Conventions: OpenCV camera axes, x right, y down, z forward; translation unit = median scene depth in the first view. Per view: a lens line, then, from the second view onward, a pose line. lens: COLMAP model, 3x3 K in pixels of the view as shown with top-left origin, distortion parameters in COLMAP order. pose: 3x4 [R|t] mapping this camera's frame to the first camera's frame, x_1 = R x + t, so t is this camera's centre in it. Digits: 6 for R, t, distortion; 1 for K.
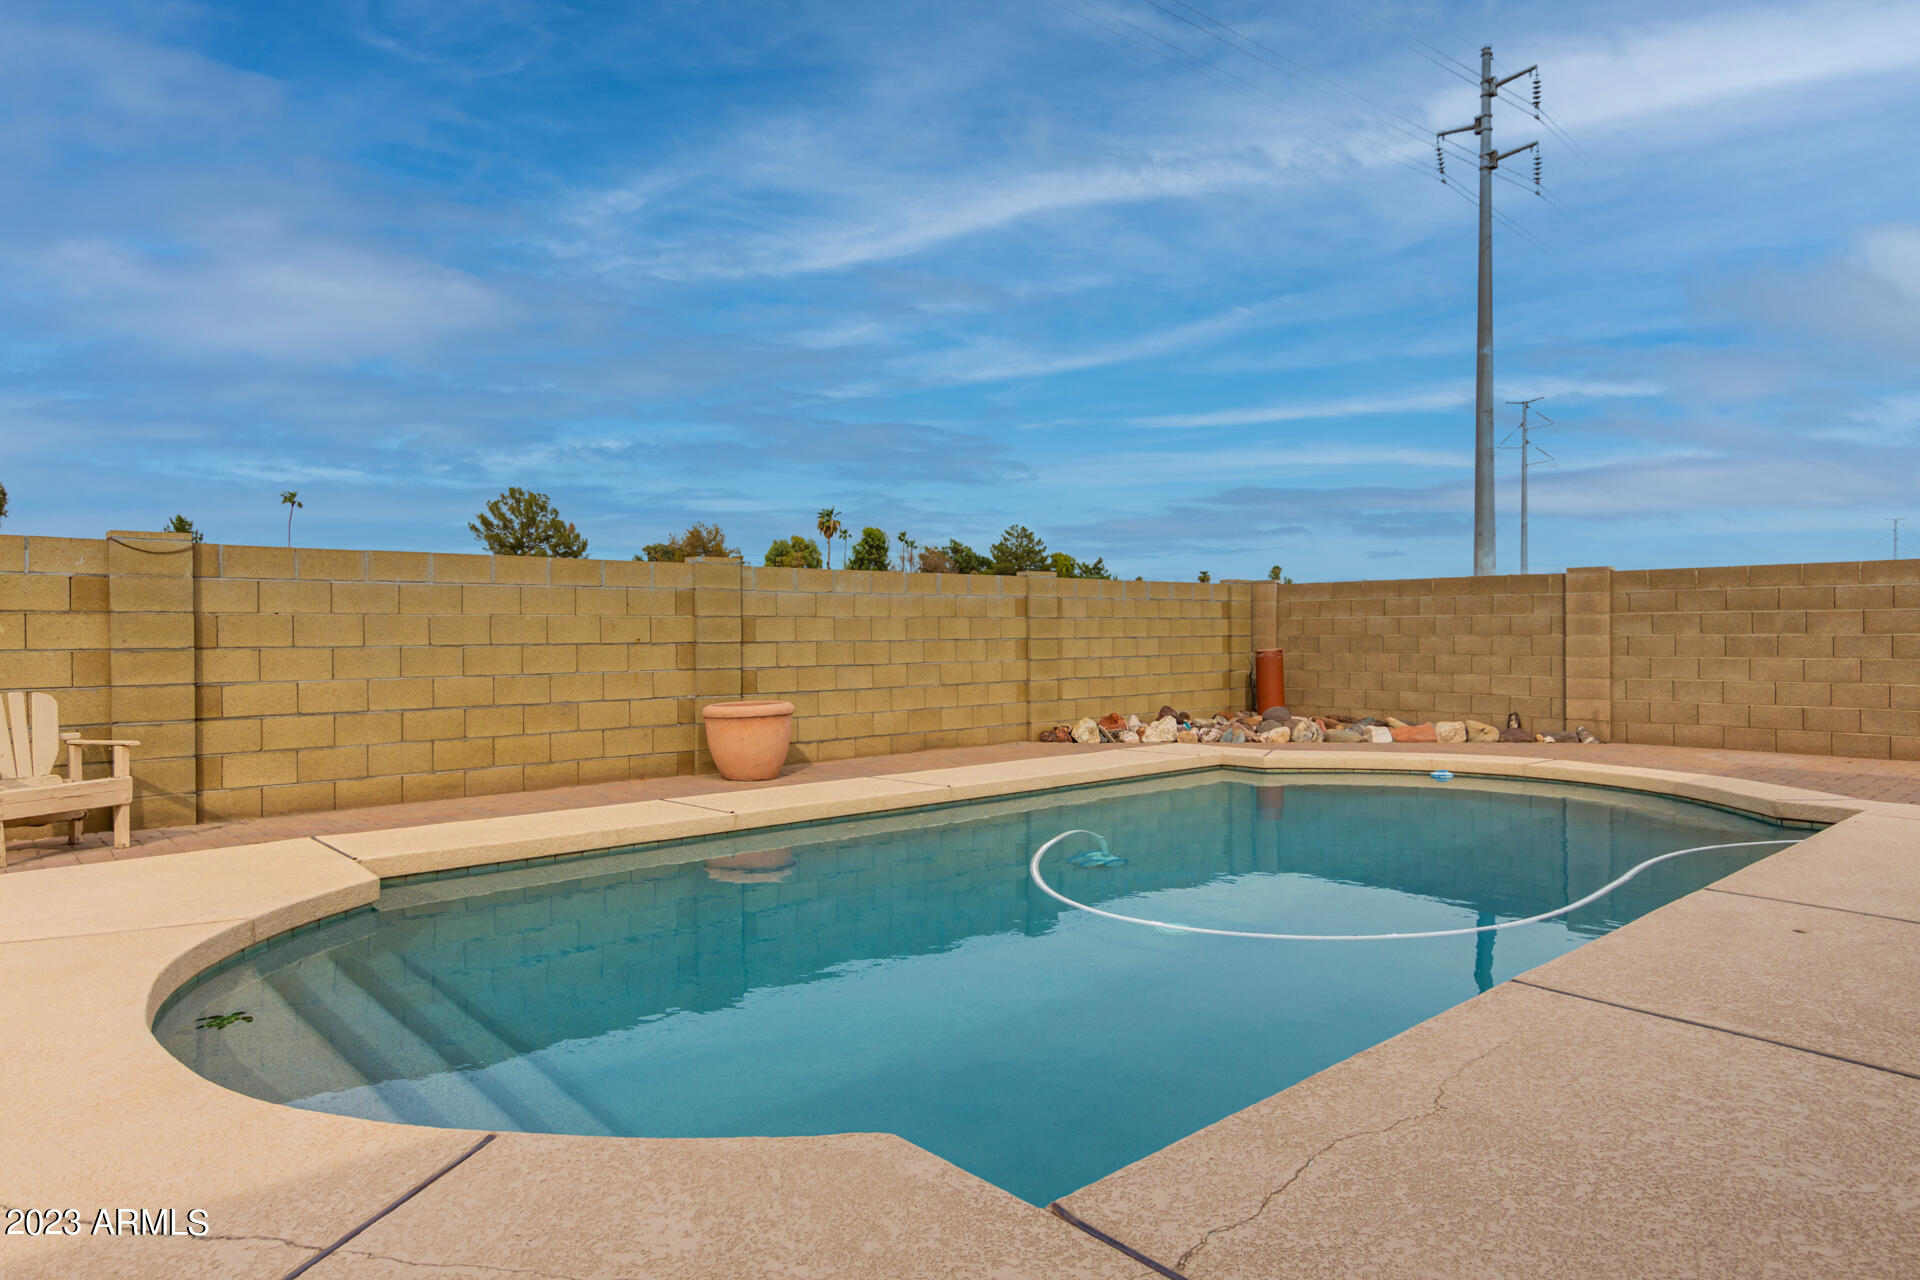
lens RADIAL K [[1165.5, 0, 952.8], [0, 1165.5, 642.3], [0, 0, 1]] dist [0.000241, -0.003996]
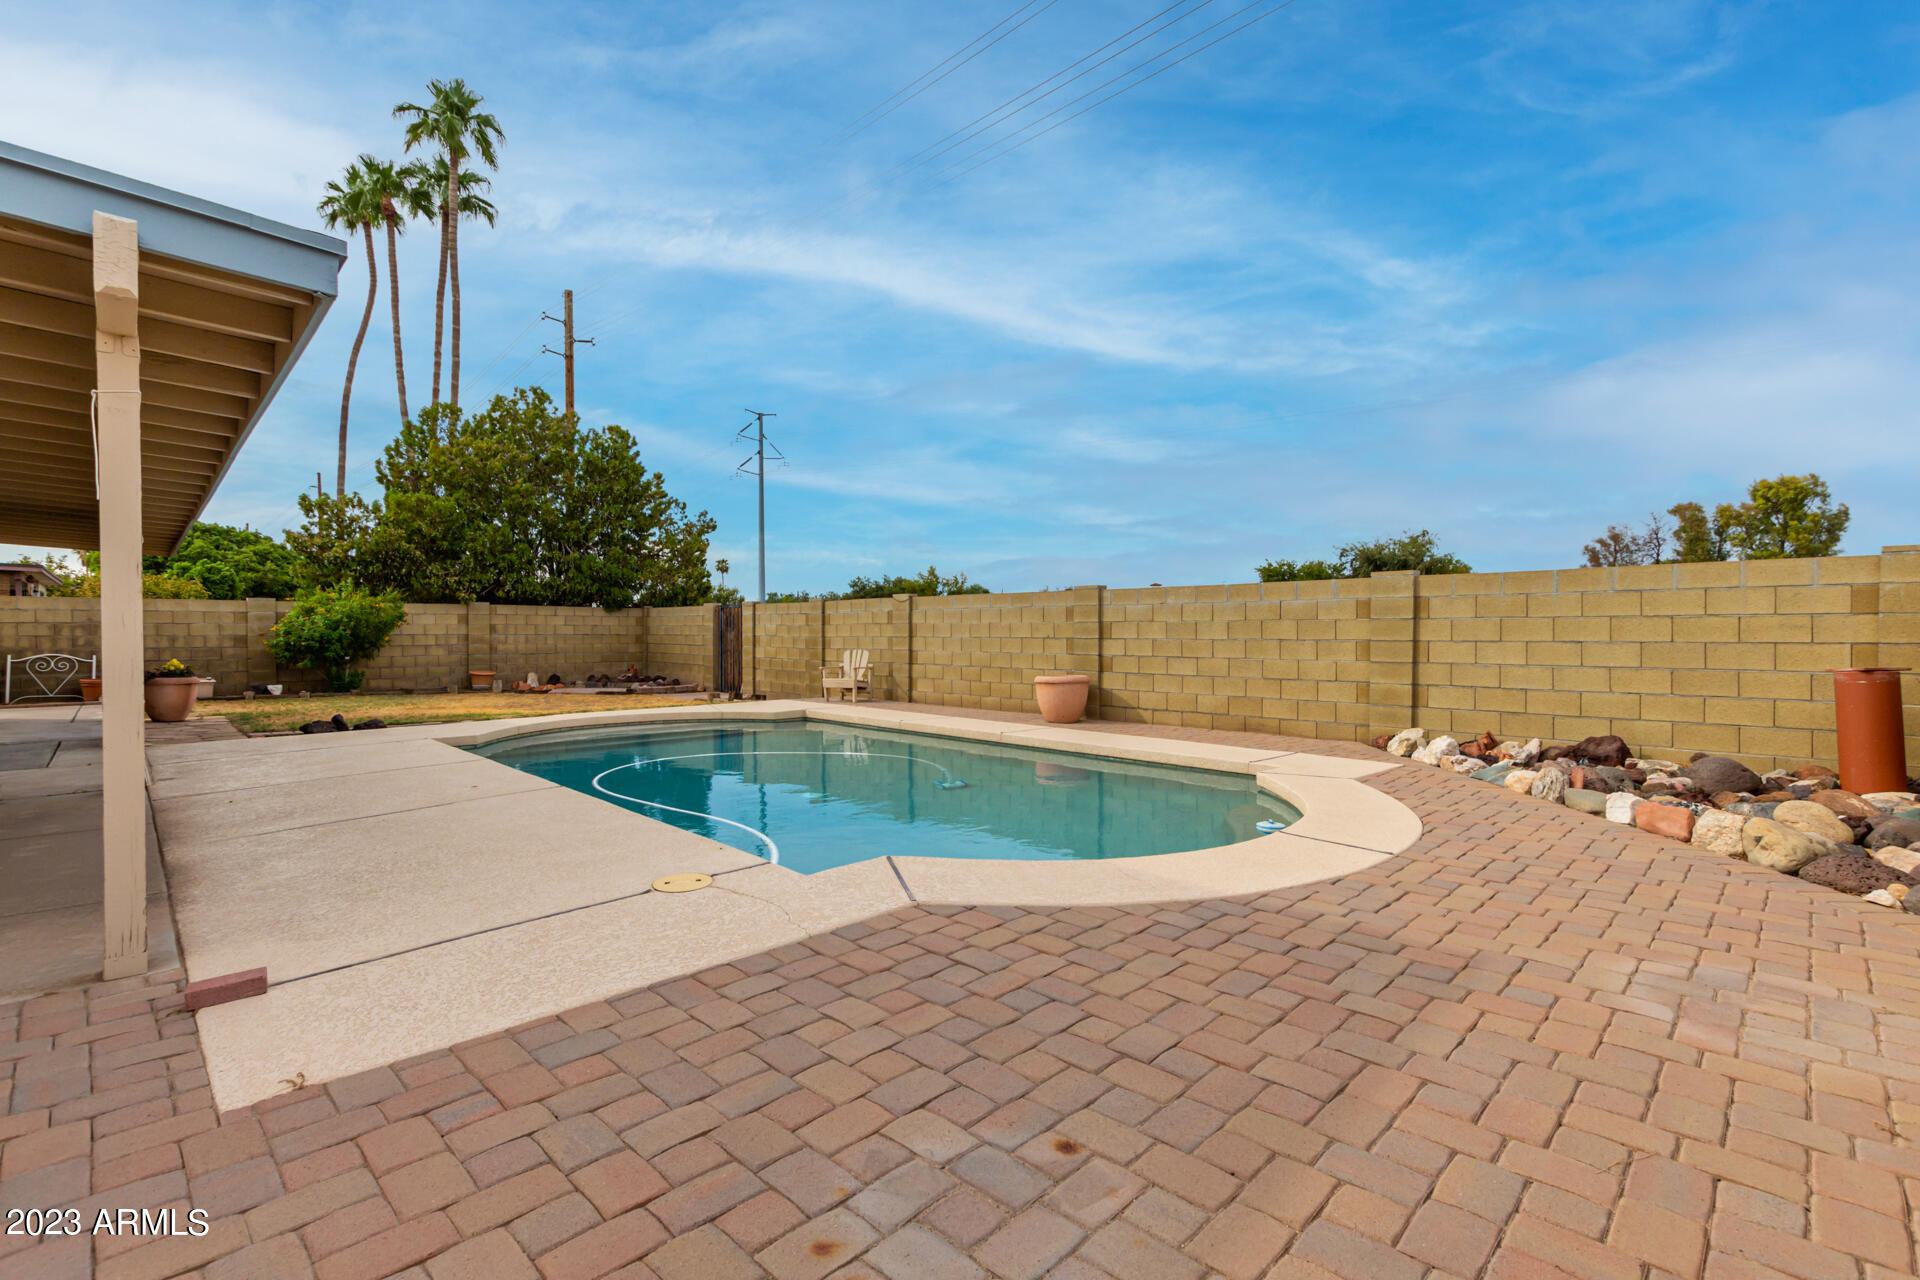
lens RADIAL K [[882.0, 0, 954.8], [0, 882.0, 635.6], [0, 0, 1]] dist [0.006787, -0.002337]
pose [[0.029840, 0.010285, -0.999502, 0.791946], [-0.010135, 0.999899, 0.009986, -0.010983], [0.999503, 0.009832, 0.029942, 0.606013]]
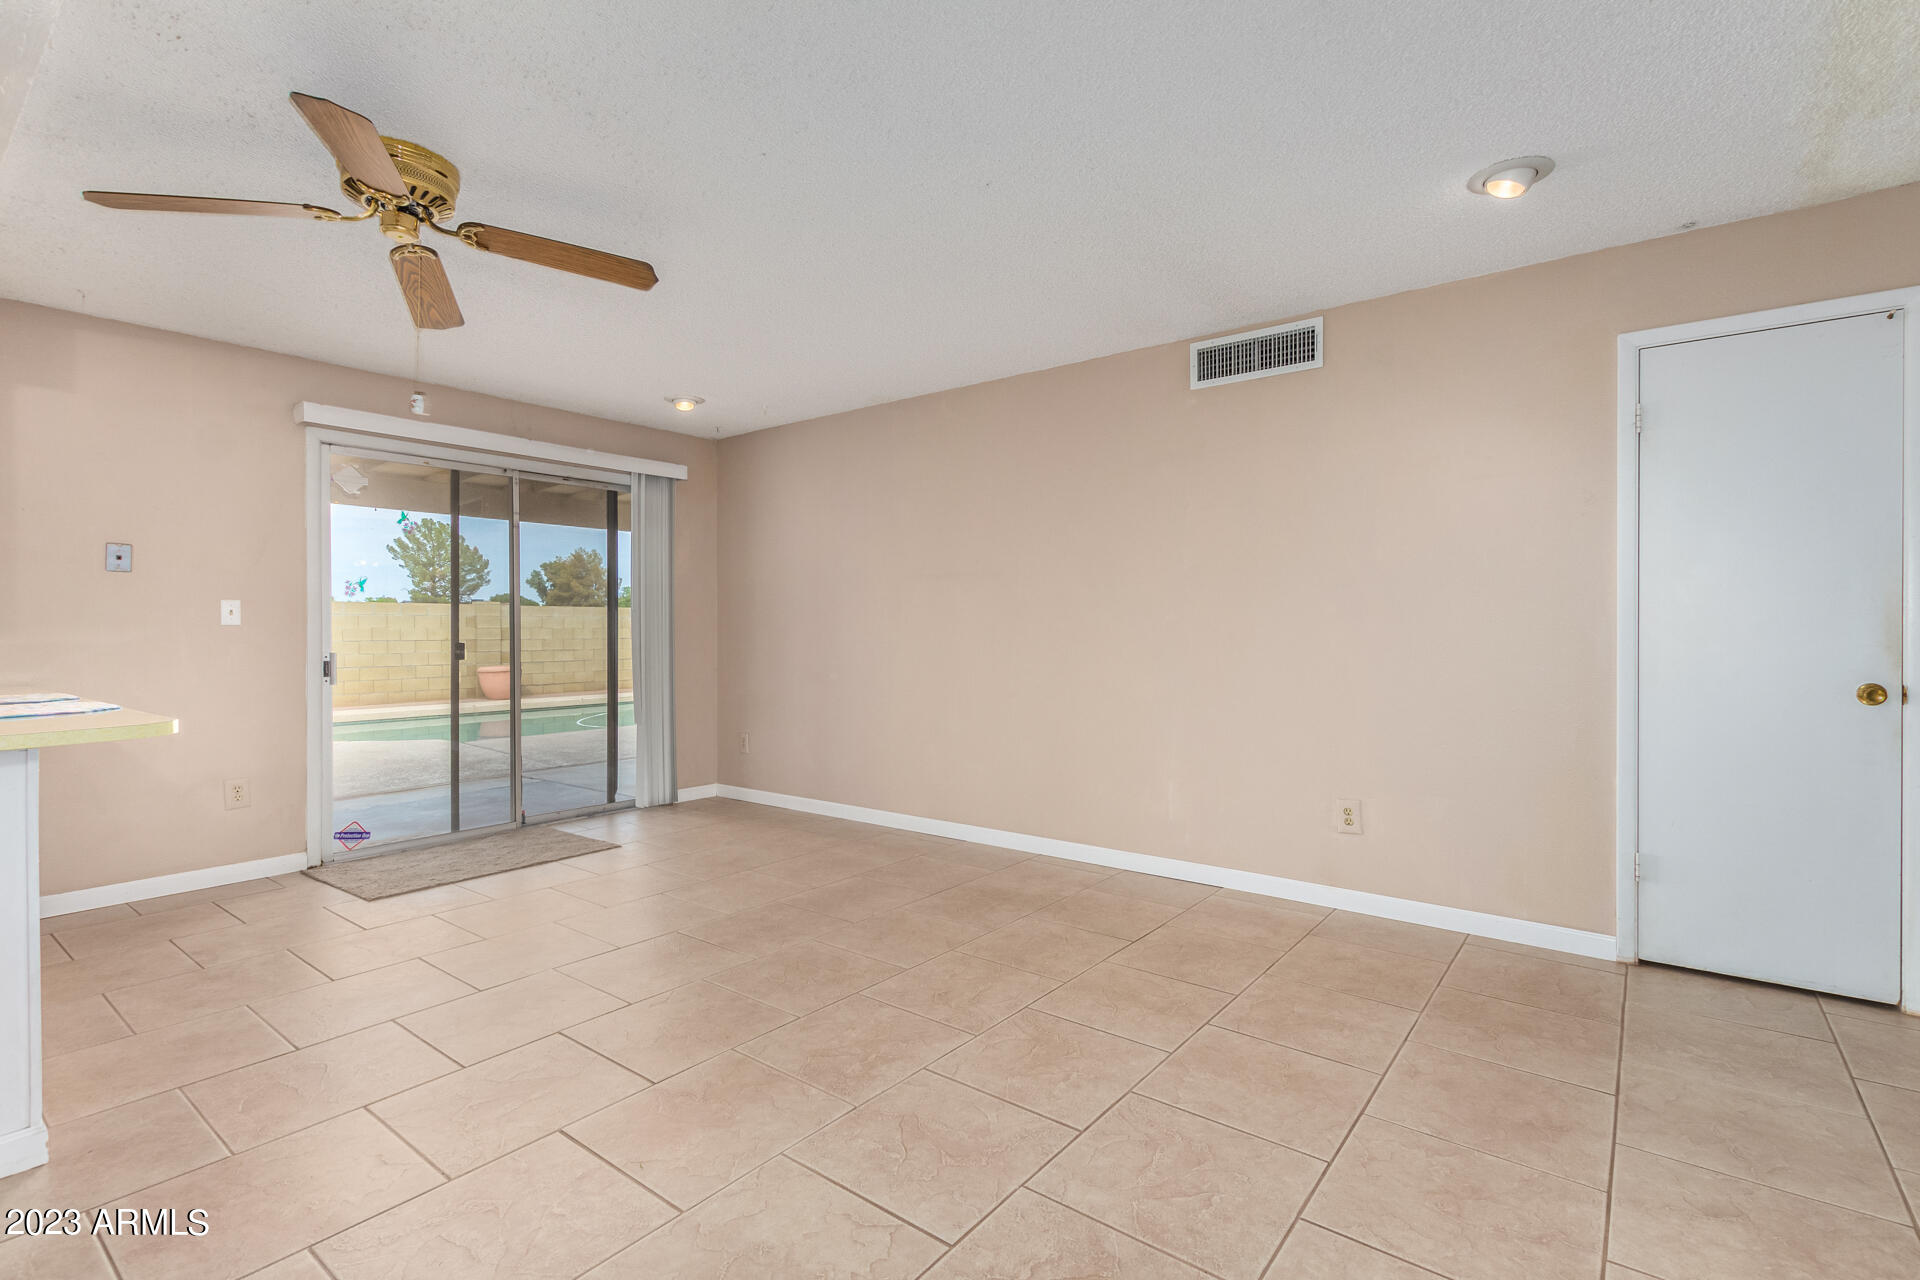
lens RADIAL K [[882.0, 0, 965.3], [0, 882.0, 634.4], [0, 0, 1]] dist [0.006787, -0.002337]
pose [[0.983501, 0.000780, 0.180903, 0.303425], [-0.000032, 0.999991, -0.004138, -0.002083], [-0.180905, 0.004063, 0.983492, -0.646725]]
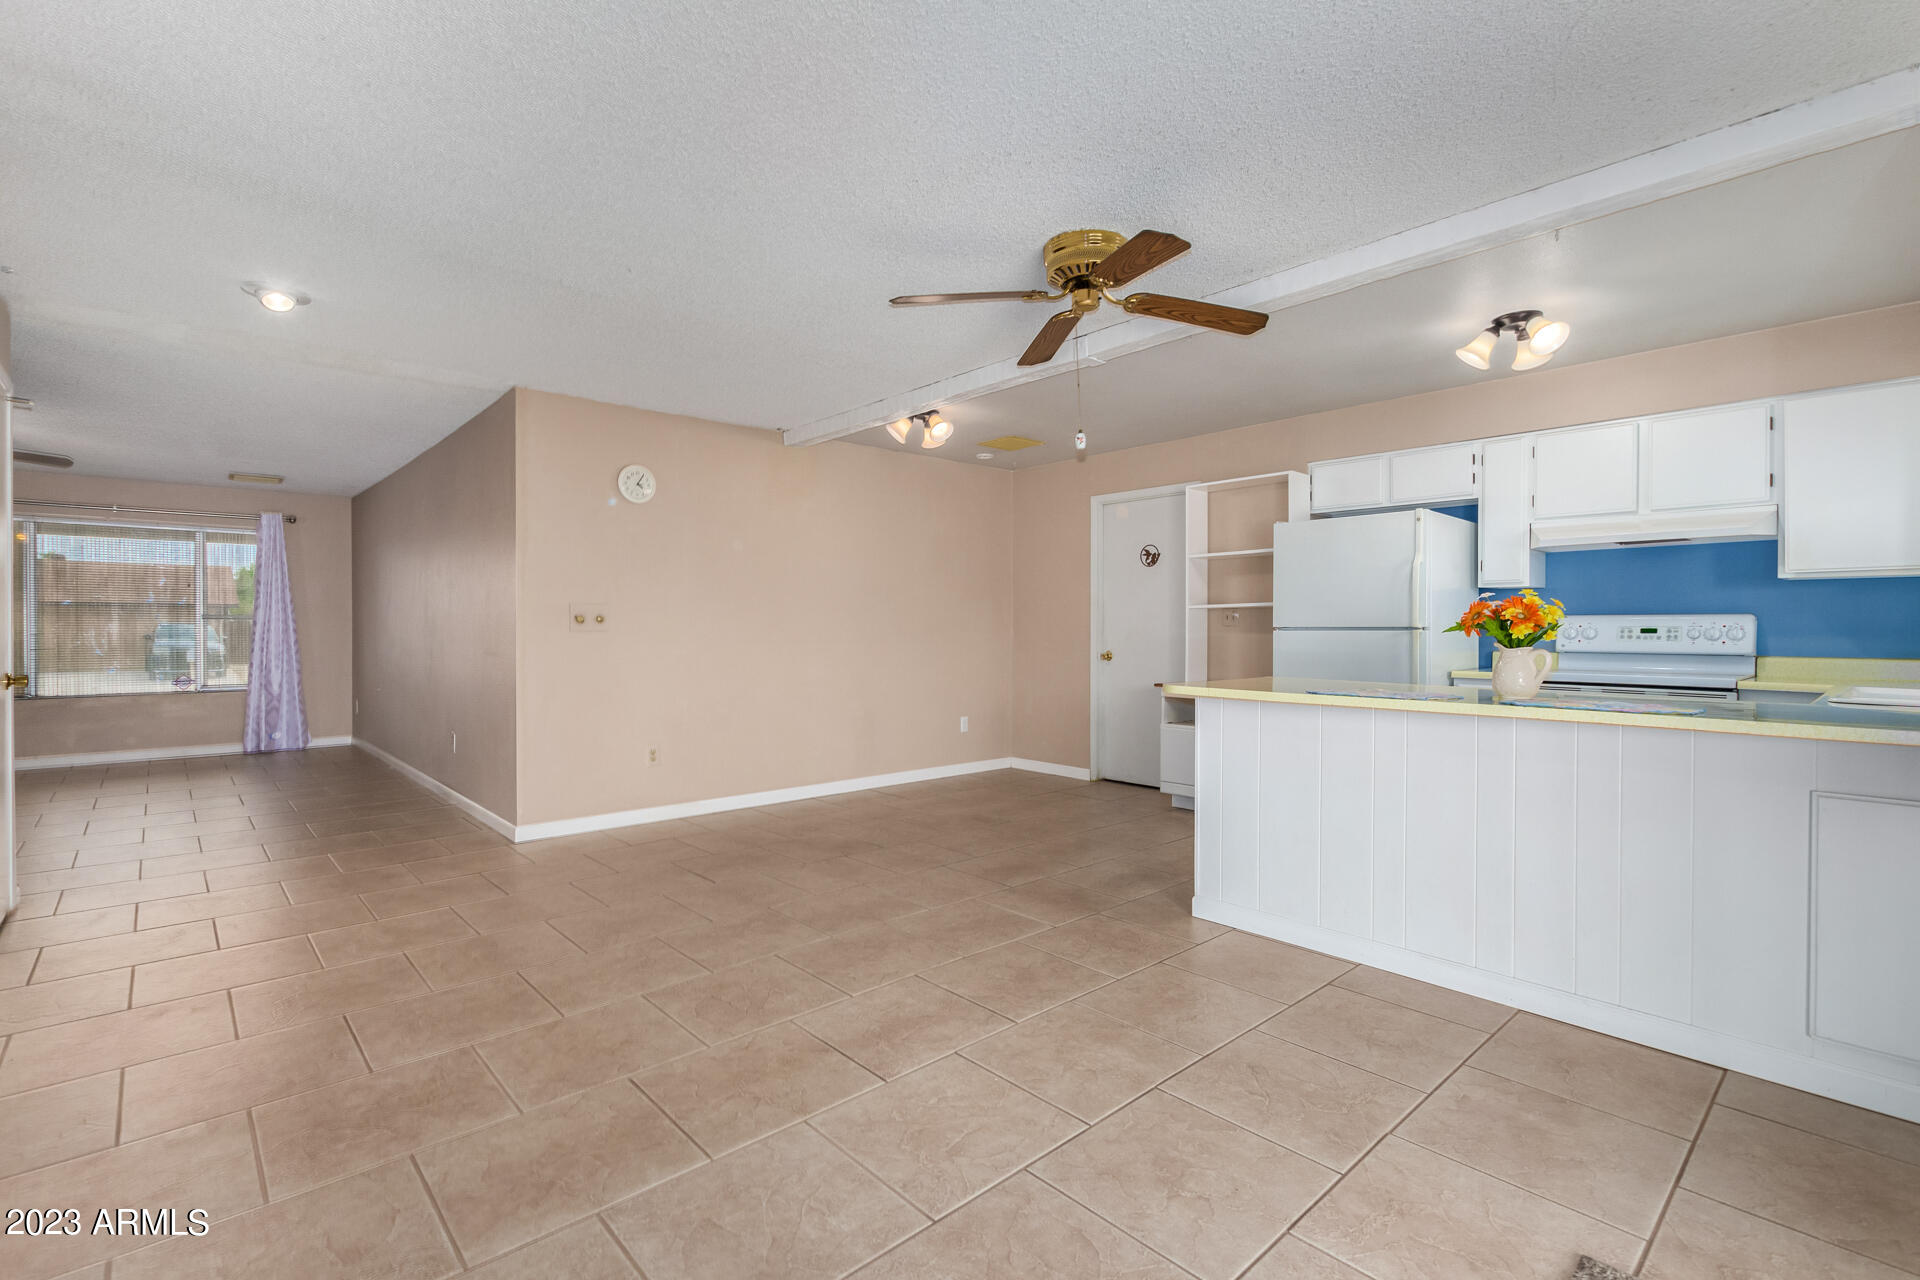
lens RADIAL K [[882.0, 0, 970.6], [0, 882.0, 641.3], [0, 0, 1]] dist [0.006787, -0.002337]
pose [[-0.999866, 0.004251, -0.015814, 0.253219], [0.003826, 0.999633, 0.026833, -0.007301], [0.015922, 0.026769, -0.999515, -0.203656]]
